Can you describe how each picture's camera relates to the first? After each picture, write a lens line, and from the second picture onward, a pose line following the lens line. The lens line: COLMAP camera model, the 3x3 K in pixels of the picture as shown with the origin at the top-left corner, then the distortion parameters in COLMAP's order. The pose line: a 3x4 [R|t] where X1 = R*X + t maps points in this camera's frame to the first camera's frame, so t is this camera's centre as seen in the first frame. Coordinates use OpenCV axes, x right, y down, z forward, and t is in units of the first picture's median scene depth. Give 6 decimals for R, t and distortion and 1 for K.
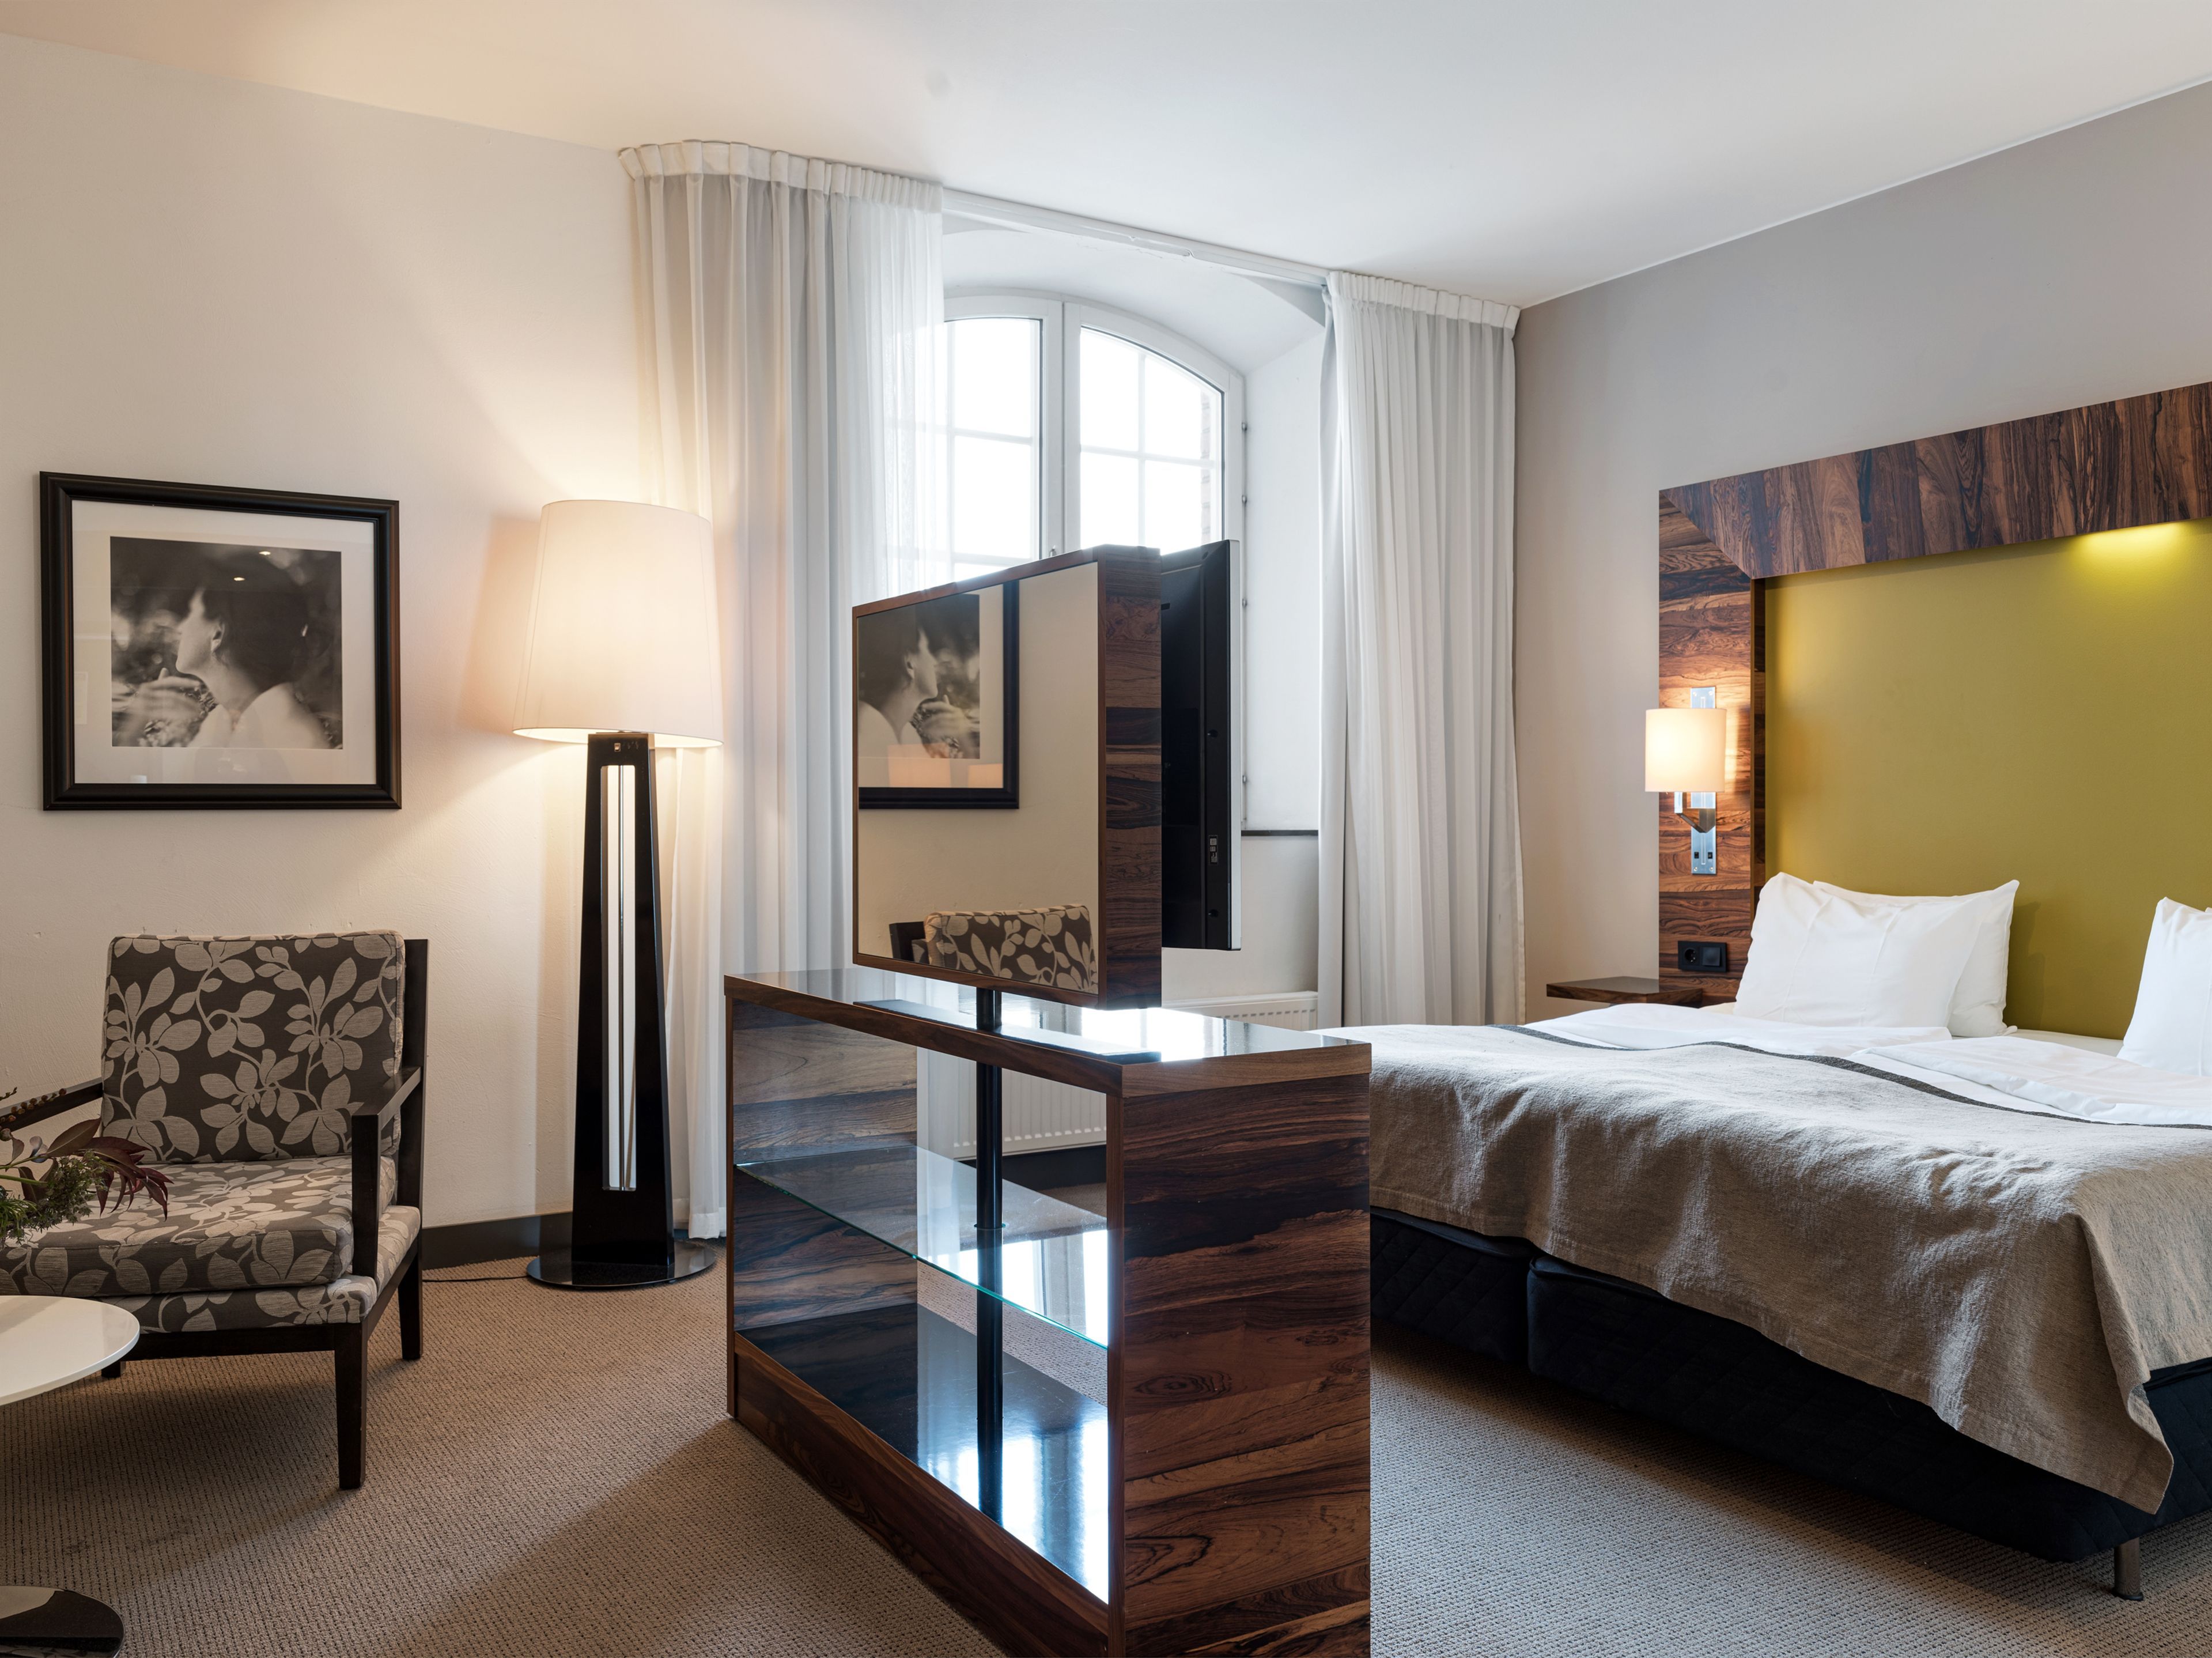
lens RADIAL K [[1784.7, 0, 1099.2], [0, 1784.7, 849.7], [0, 0, 1]] dist [-0.000585, 0.001977]
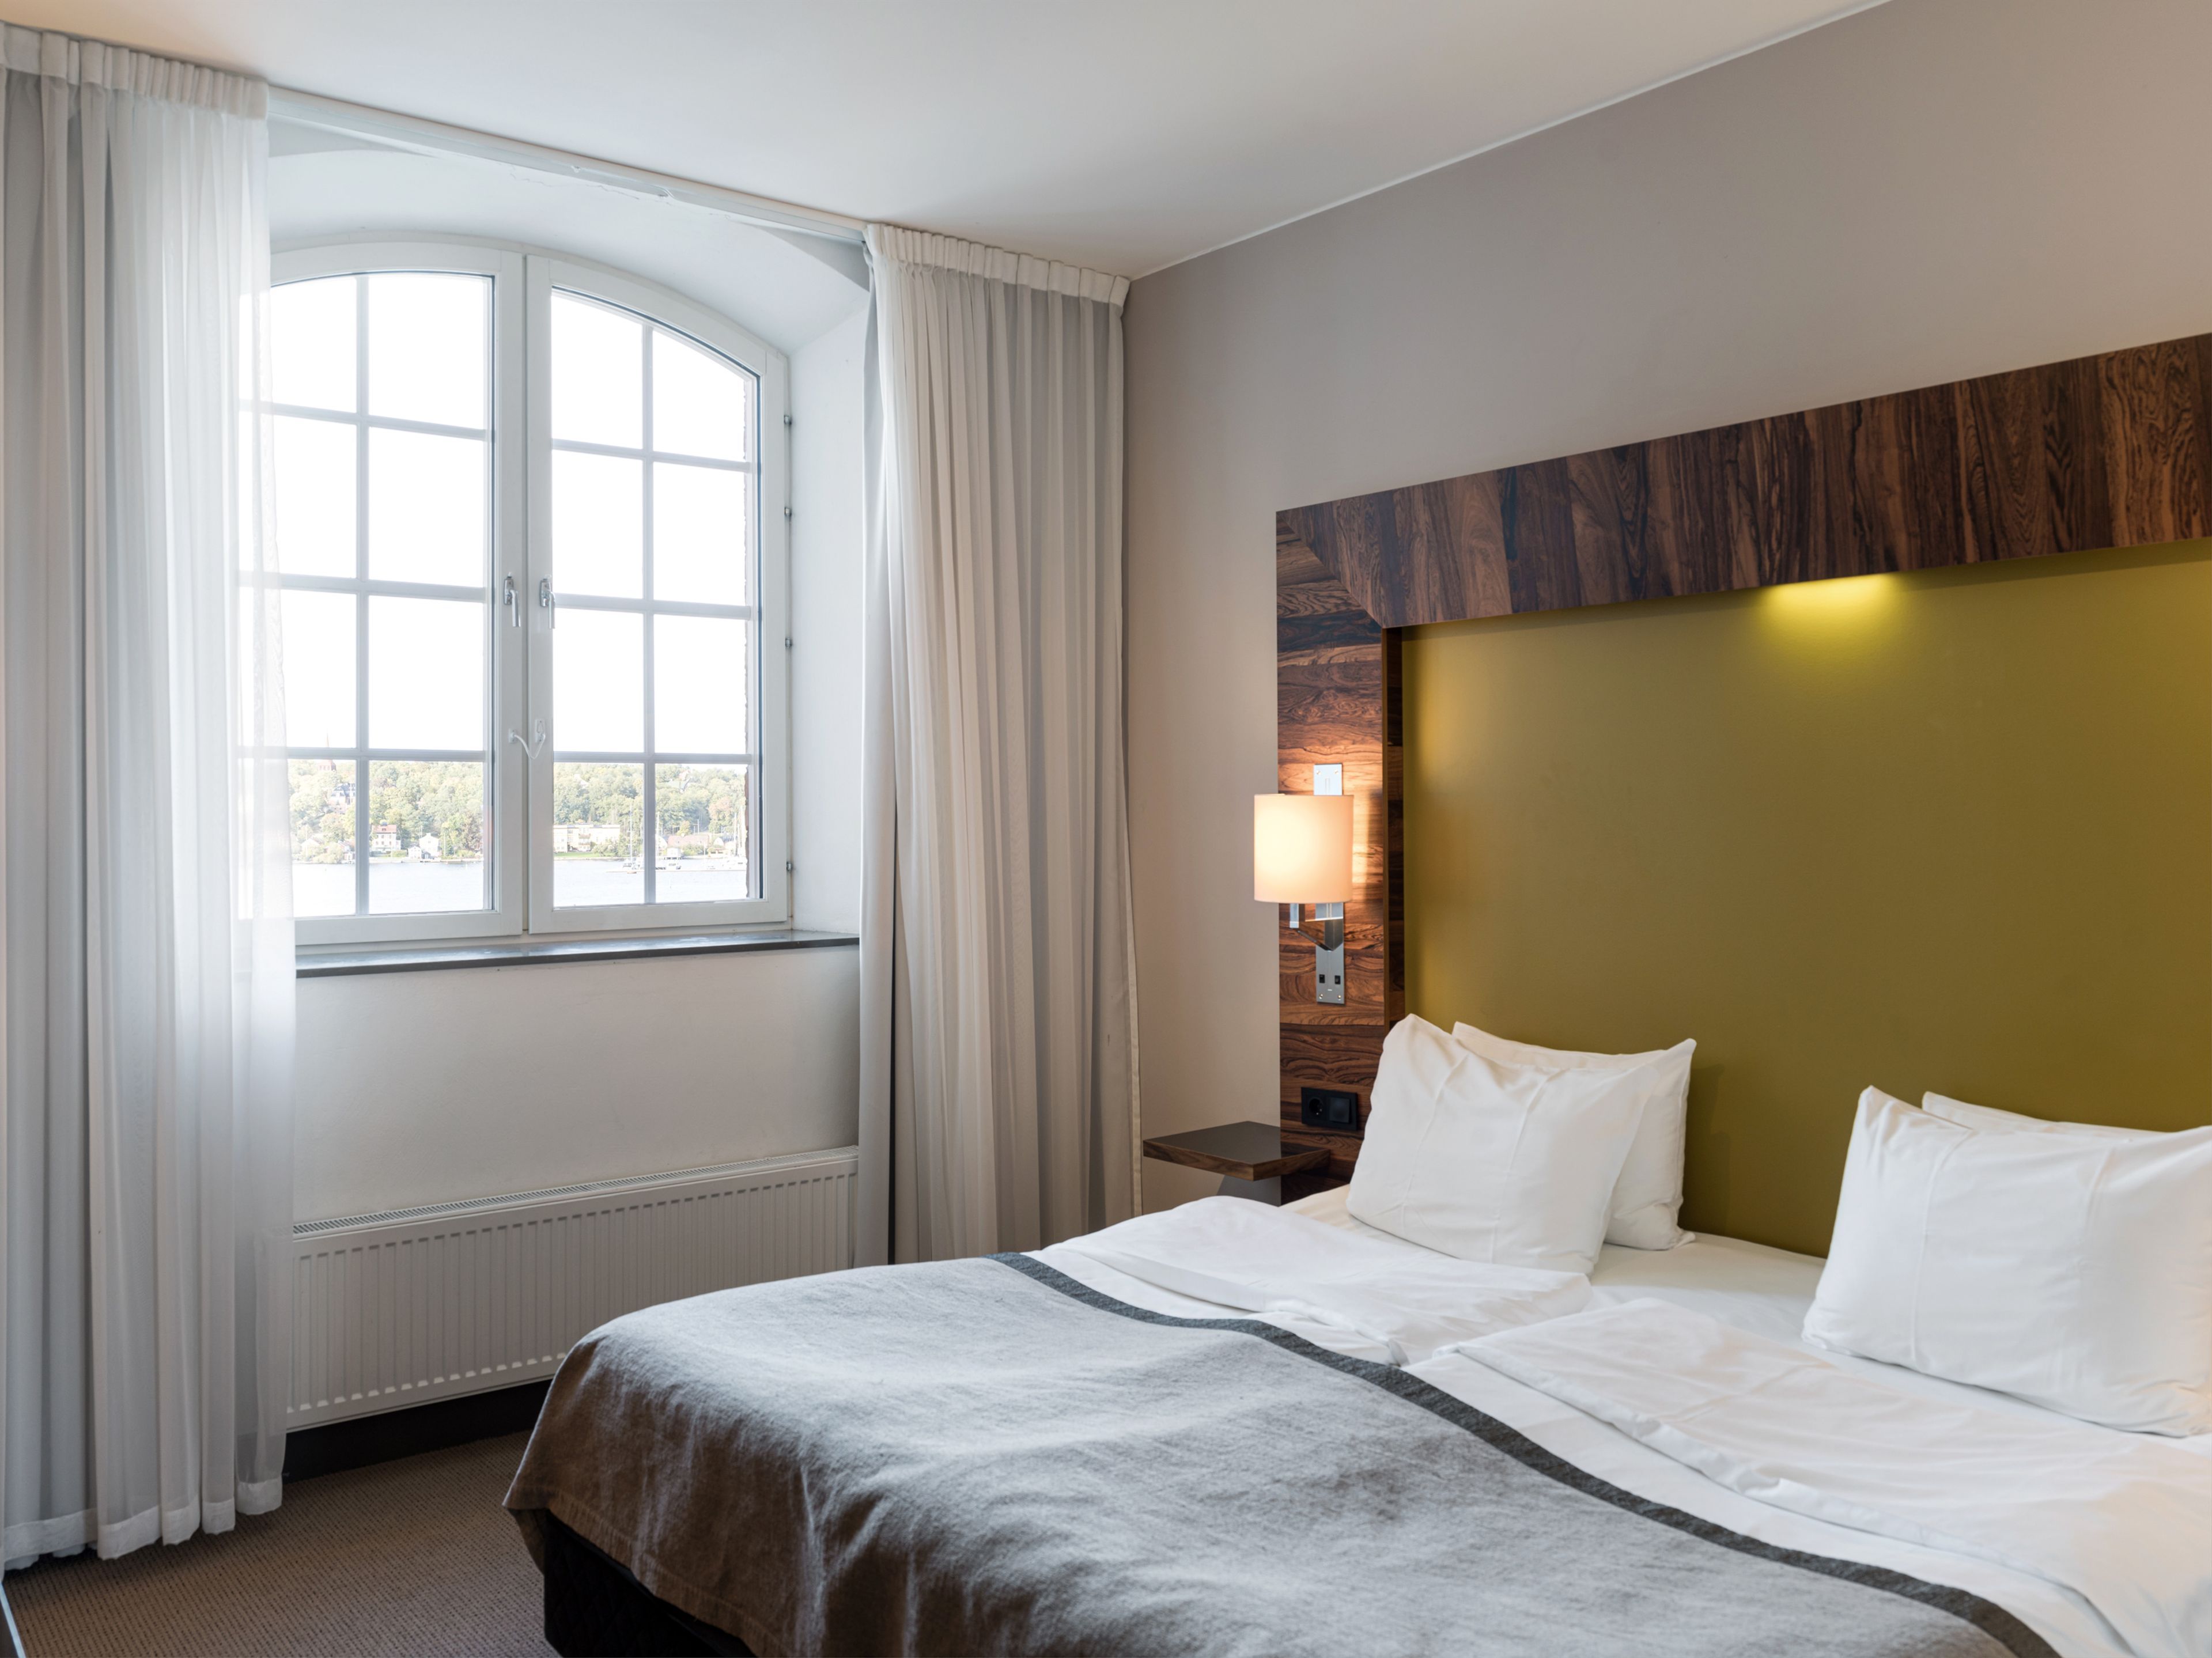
lens RADIAL K [[1784.4, 0, 1111.4], [0, 1784.4, 819.8], [0, 0, 1]] dist [-0.000585, 0.001977]
pose [[0.994293, -0.006506, 0.106485, 0.167841], [0.007326, 0.999946, -0.007304, -0.064464], [-0.106432, 0.008042, 0.994288, 0.242413]]
